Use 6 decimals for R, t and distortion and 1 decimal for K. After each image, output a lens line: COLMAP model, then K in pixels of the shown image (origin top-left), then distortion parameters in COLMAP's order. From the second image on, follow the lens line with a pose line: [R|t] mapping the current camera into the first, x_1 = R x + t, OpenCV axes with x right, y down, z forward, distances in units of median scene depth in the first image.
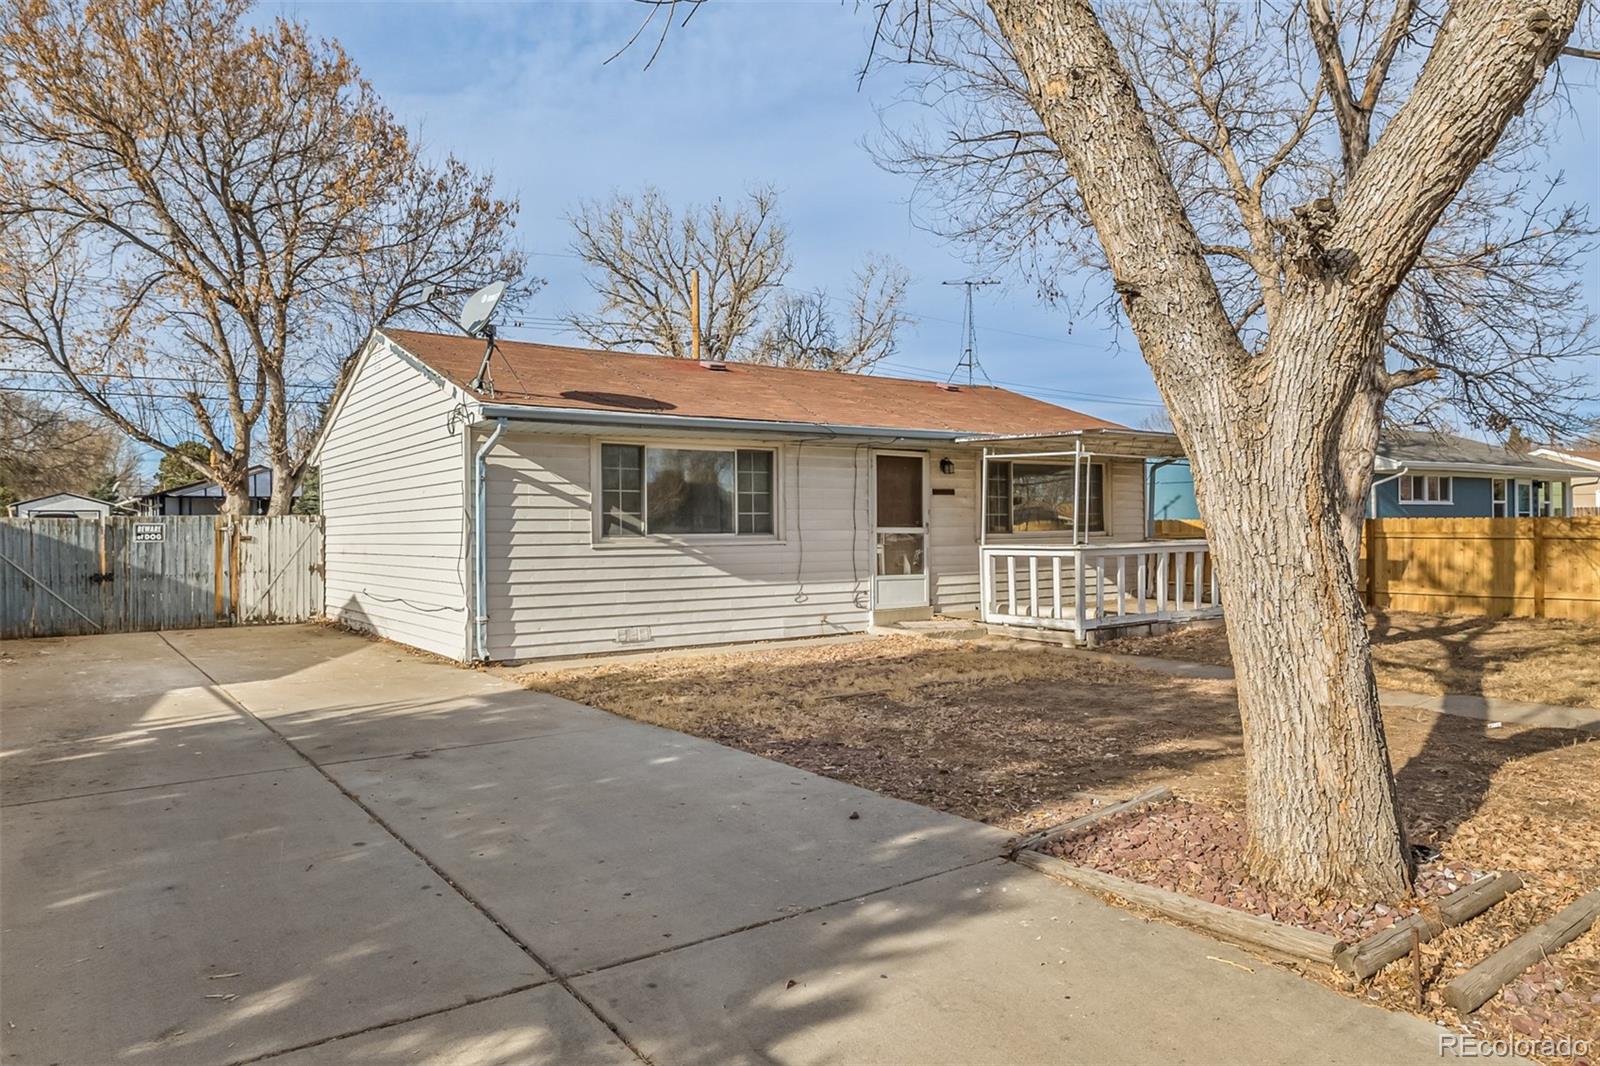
lens RADIAL K [[675.3, 0, 799.9], [0, 675.3, 525.9], [0, 0, 1]] dist [0.000824, -0.000338]
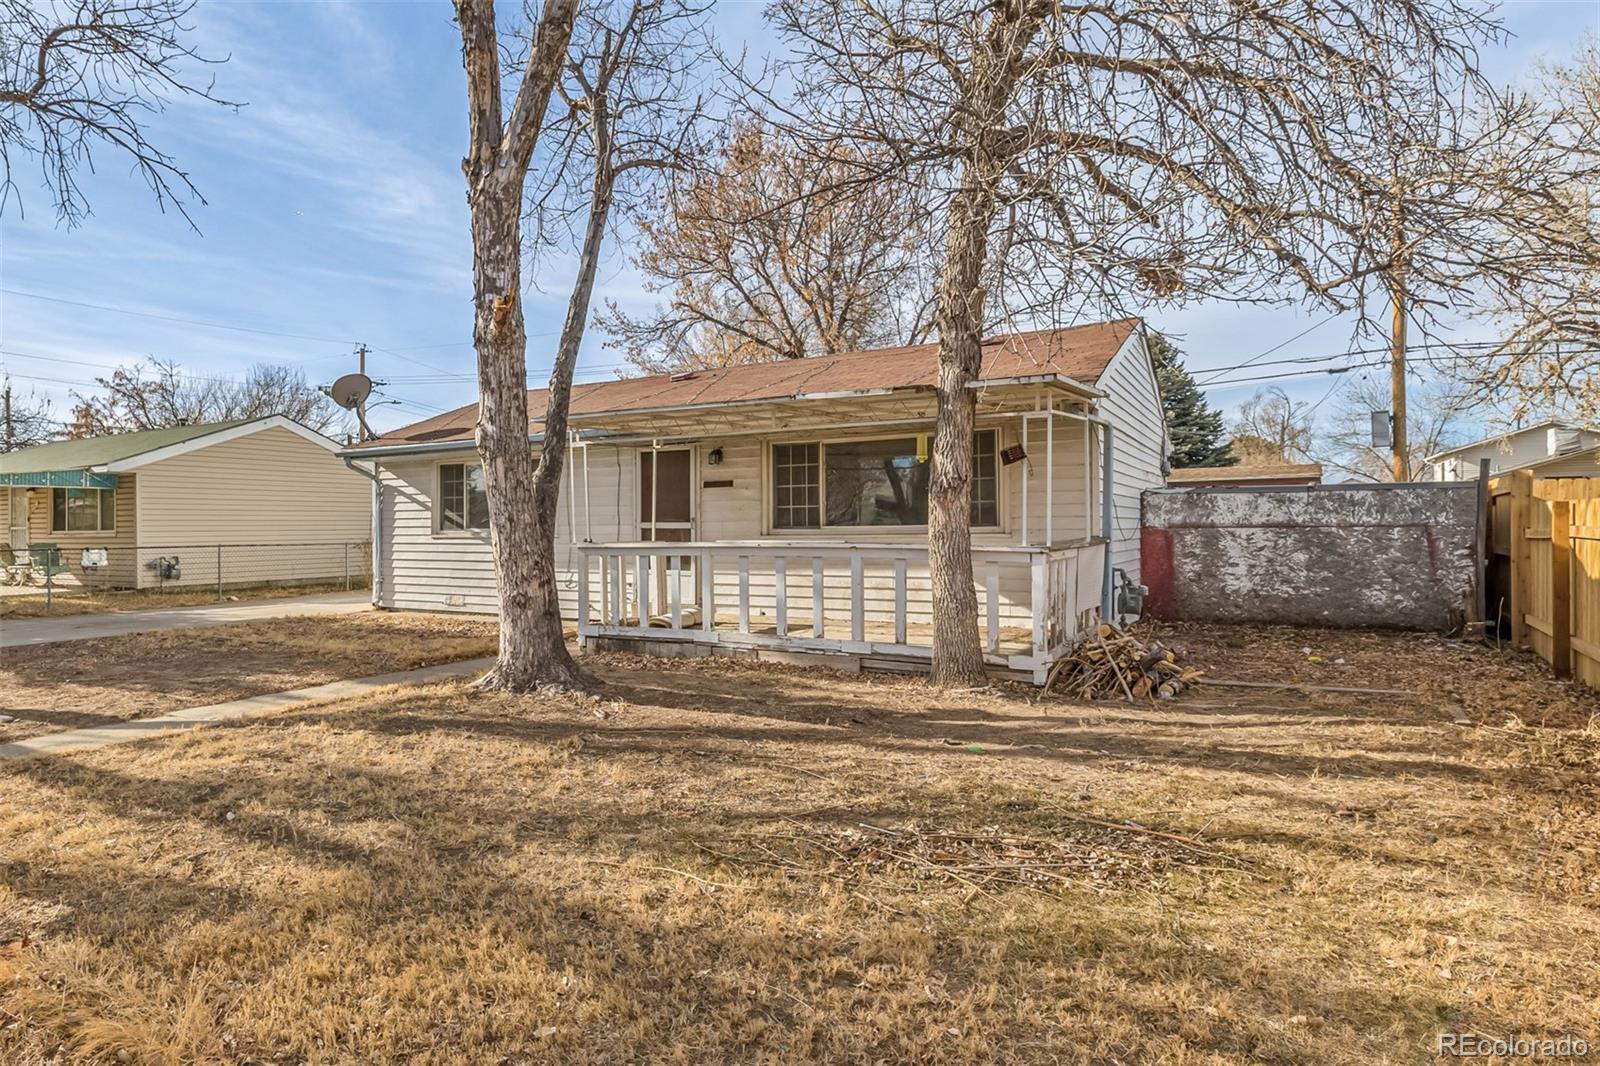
lens RADIAL K [[692.3, 0, 794.2], [0, 692.3, 525.3], [0, 0, 1]] dist [-0.000768, -0.000128]
pose [[0.672542, 0.004045, -0.740048, 1.086335], [0.009339, 0.999859, 0.013952, -0.006409], [0.740000, -0.016295, 0.672409, 0.473380]]
